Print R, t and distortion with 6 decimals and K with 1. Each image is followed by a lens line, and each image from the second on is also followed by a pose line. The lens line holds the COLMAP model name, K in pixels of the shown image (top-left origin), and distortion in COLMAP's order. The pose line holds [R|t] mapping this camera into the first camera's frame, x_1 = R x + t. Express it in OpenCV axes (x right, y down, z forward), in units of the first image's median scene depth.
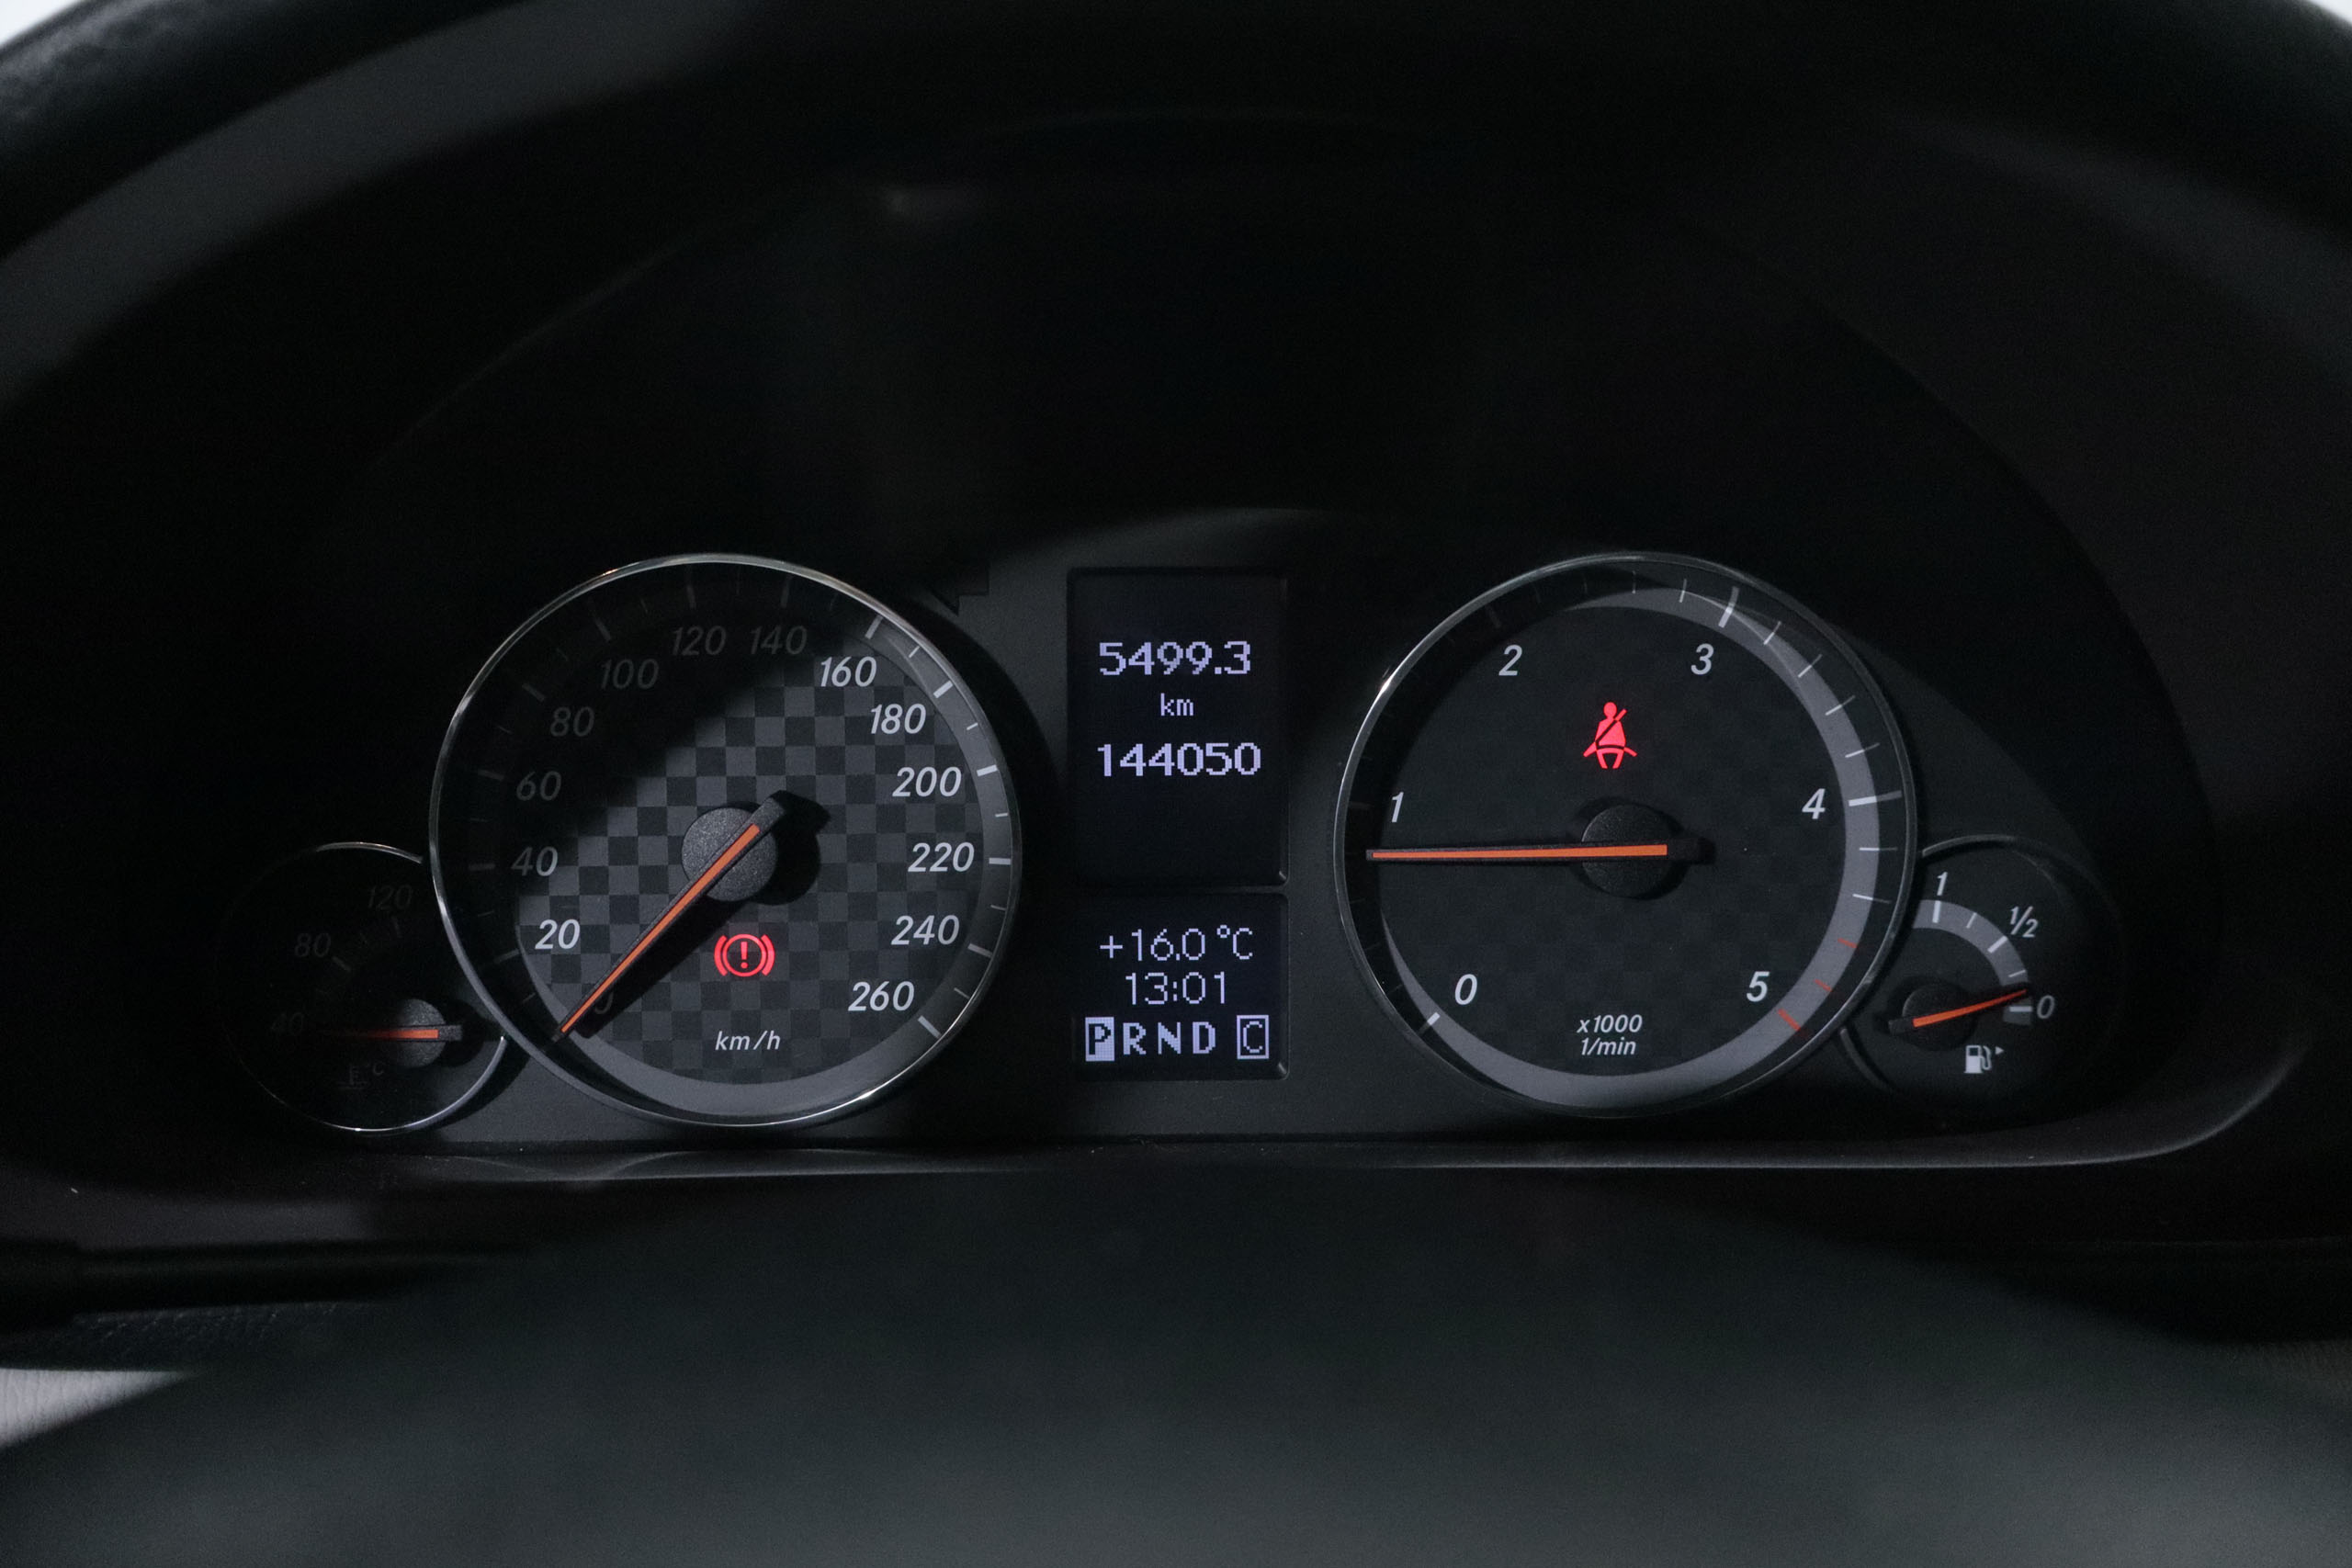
lens RADIAL K [[2070.8, 0, 1164.4], [0, 2070.8, 778.7], [0, 0, 1]] dist [0.011161, 0.007590]
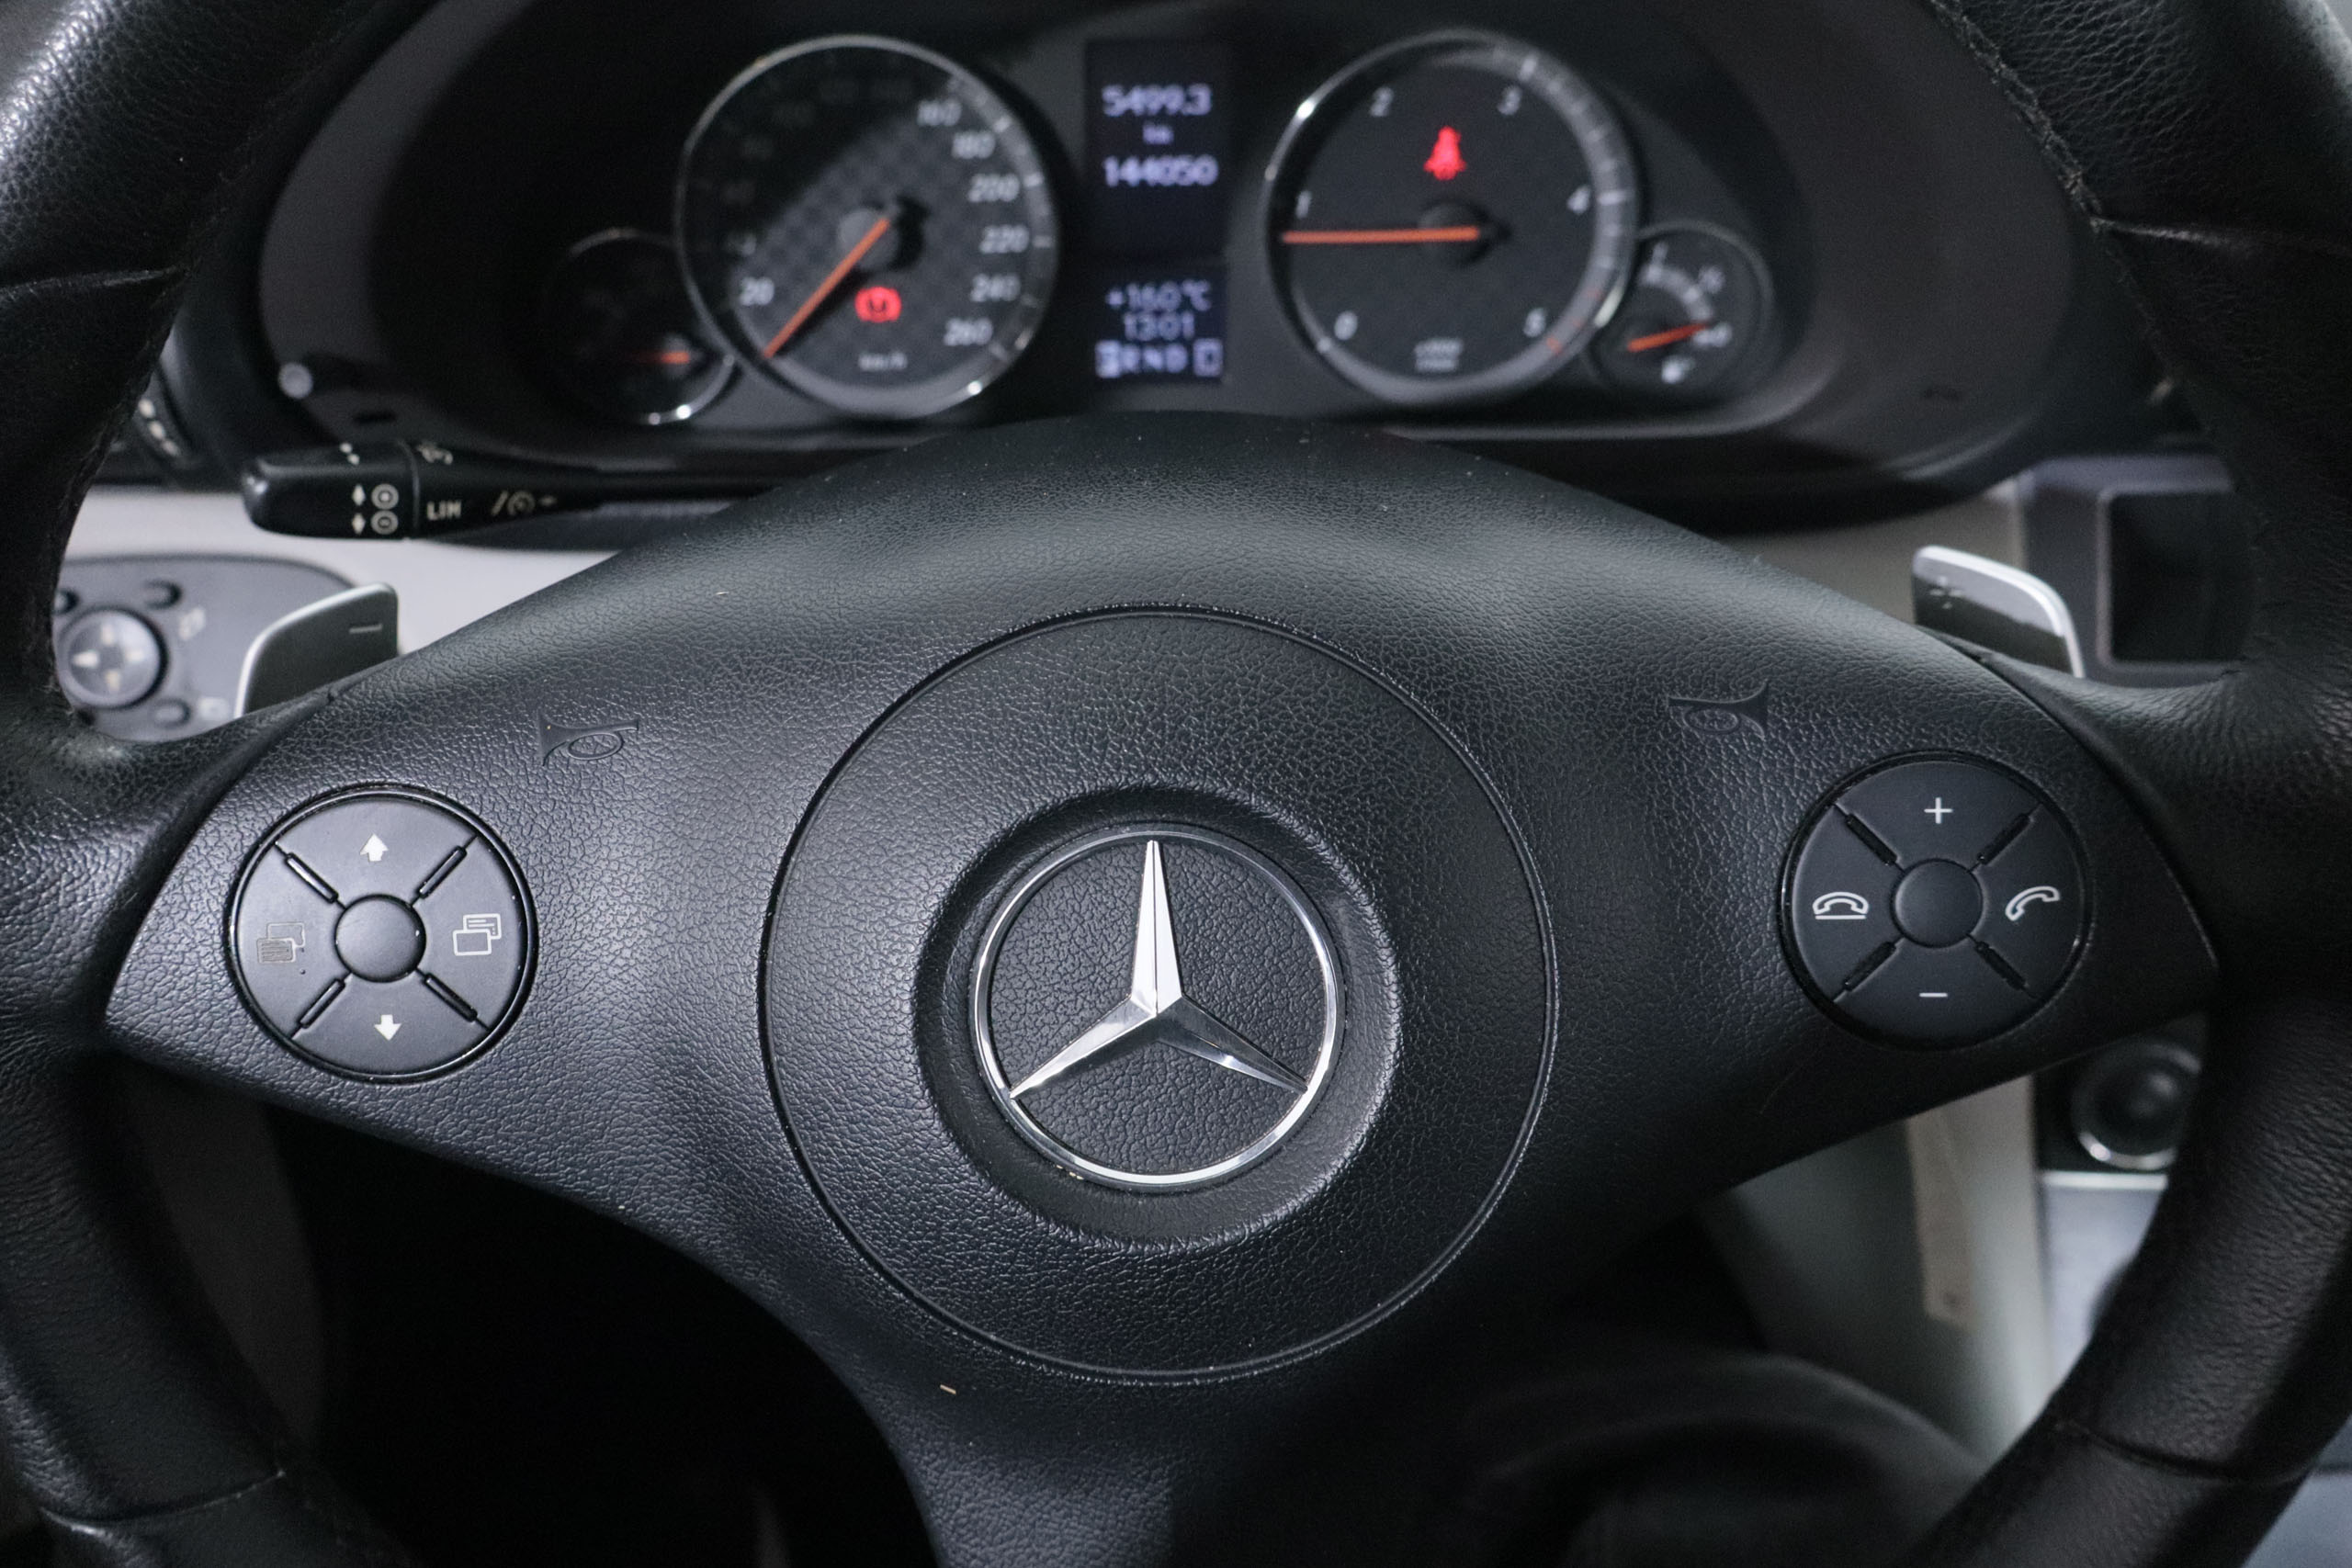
lens RADIAL K [[2070.8, 0, 1172.1], [0, 2070.8, 777.7], [0, 0, 1]] dist [0.011161, 0.007590]
pose [[0.999854, -0.007190, 0.015527, -0.010650], [0.001812, 0.946820, 0.321758, -0.077375], [-0.017015, -0.321683, 0.946694, -0.573840]]
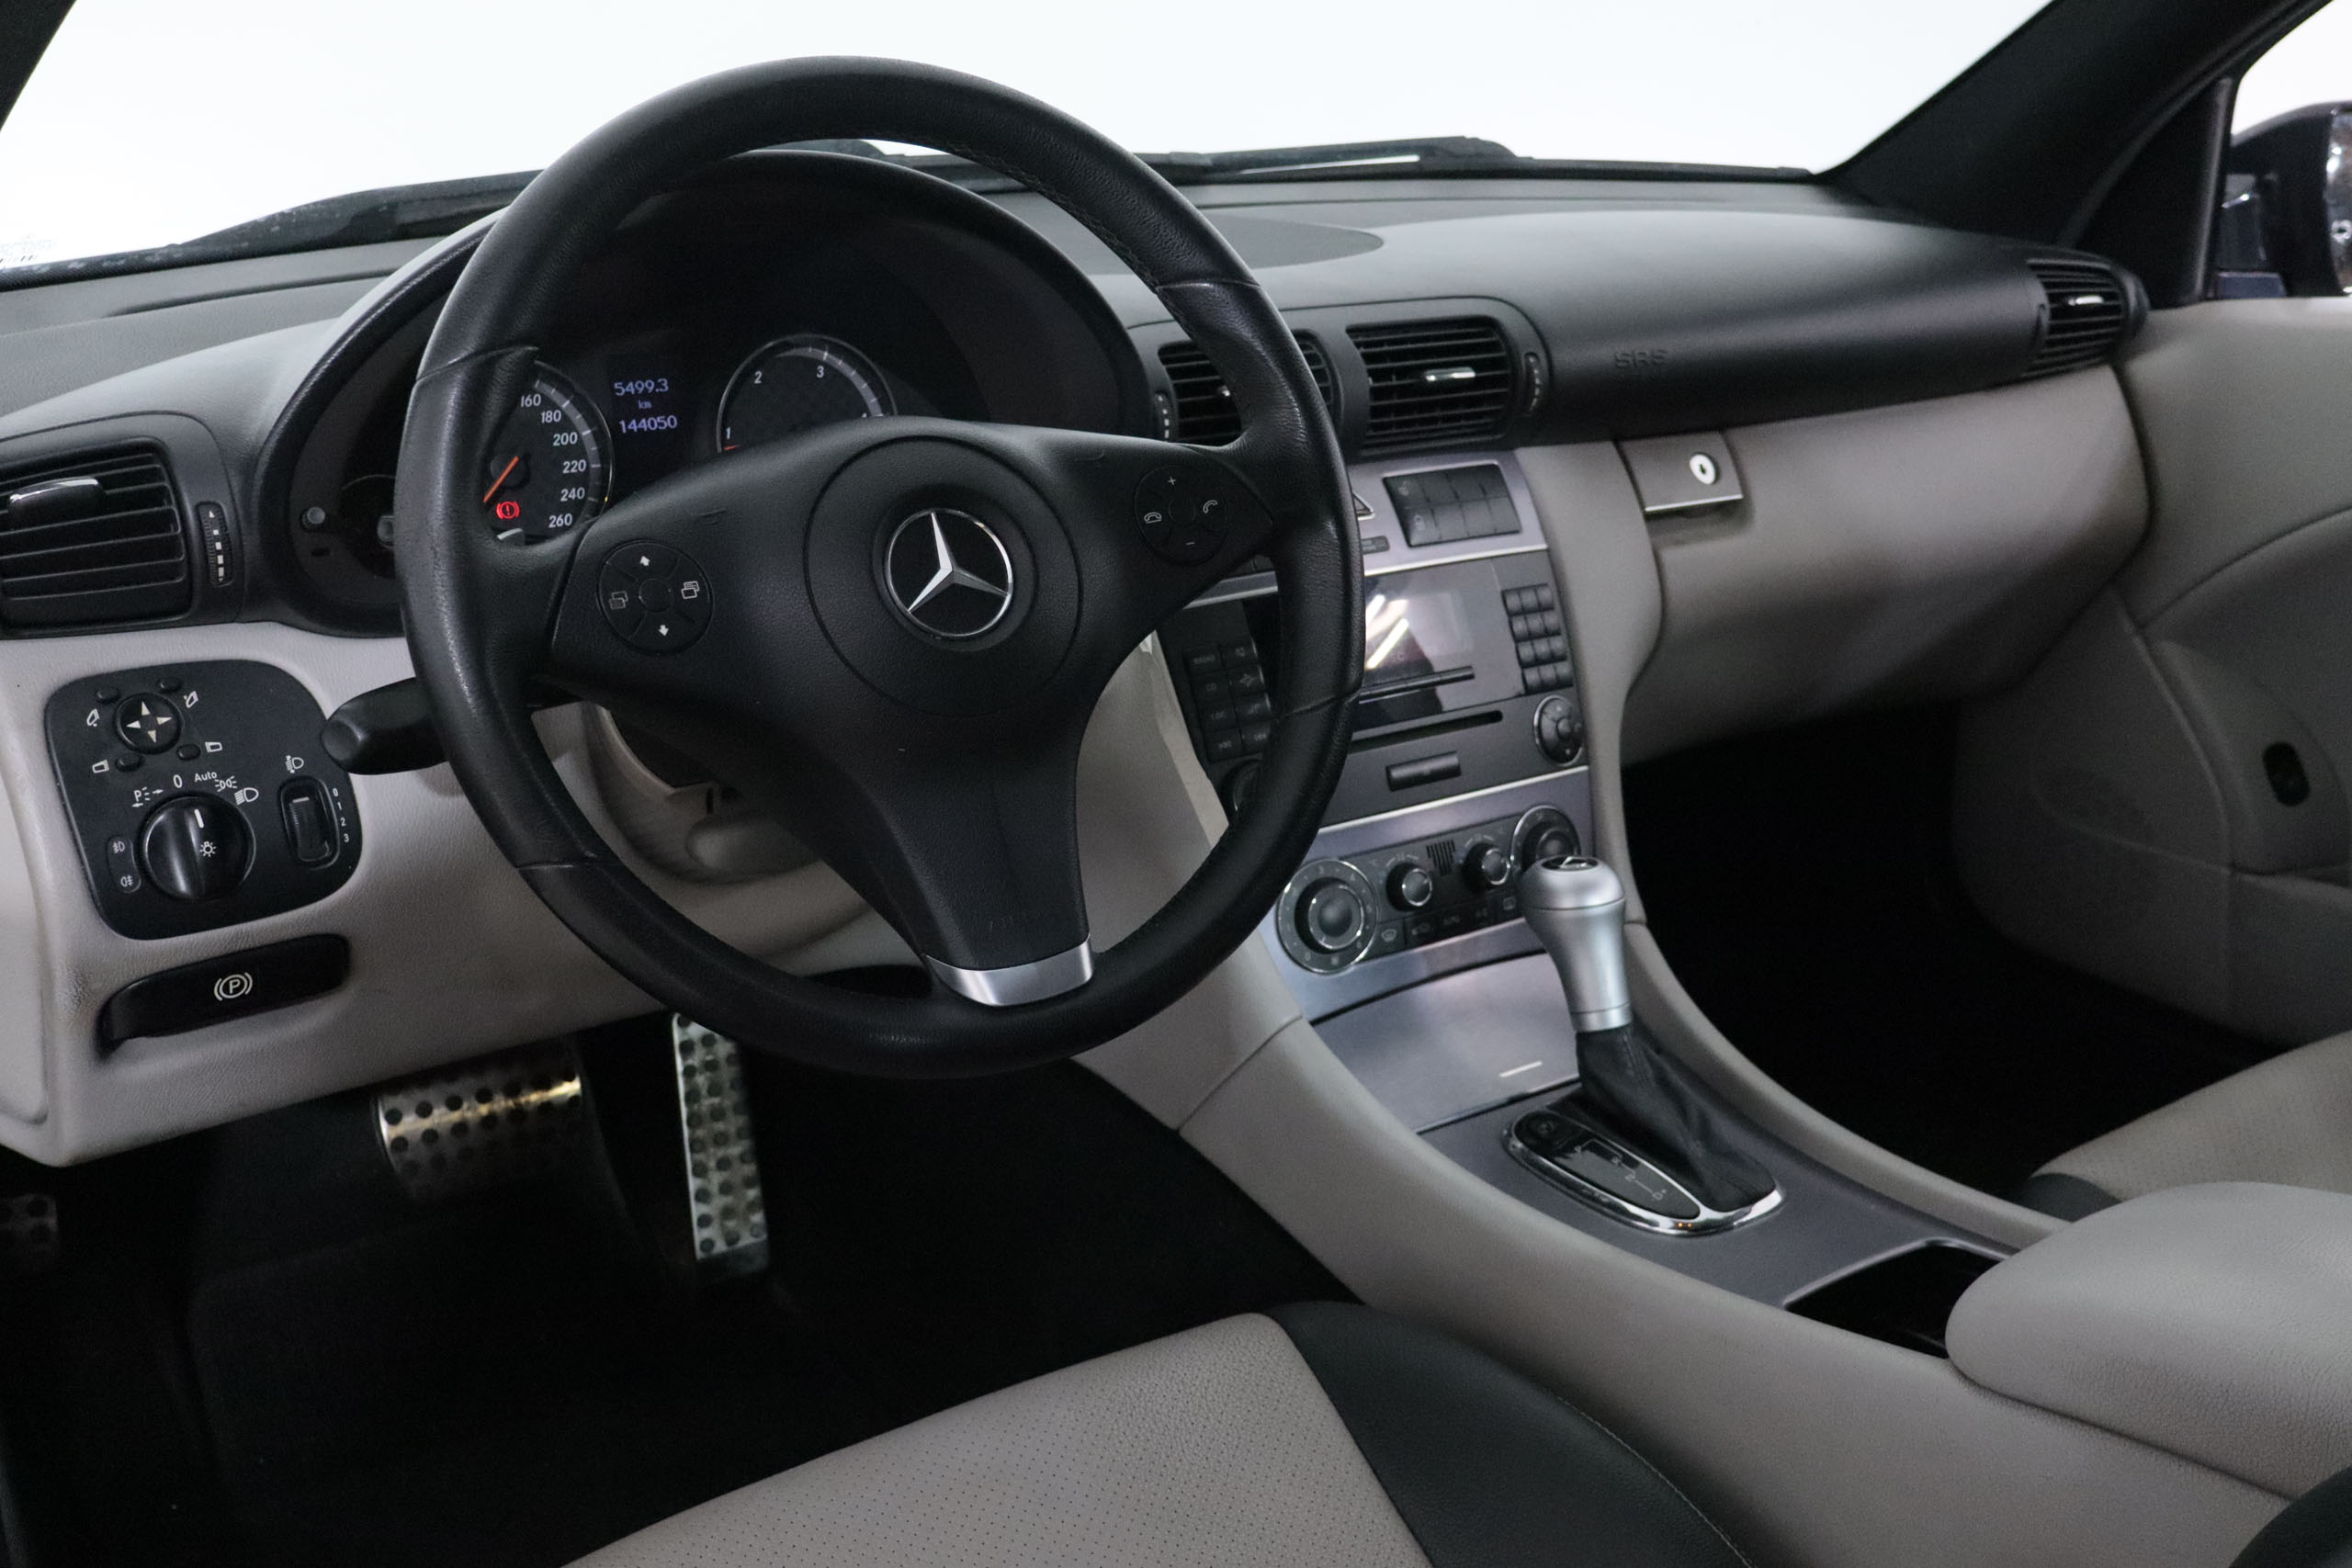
lens RADIAL K [[2434.3, 0, 1176.1], [0, 2434.3, 782.6], [0, 0, 1]] dist [0.013097, 0.000000]
pose [[0.851017, -0.166419, 0.498071, -1.090608], [0.146209, 0.986042, 0.079646, 0.305913], [-0.504374, 0.005042, 0.863471, -2.142009]]
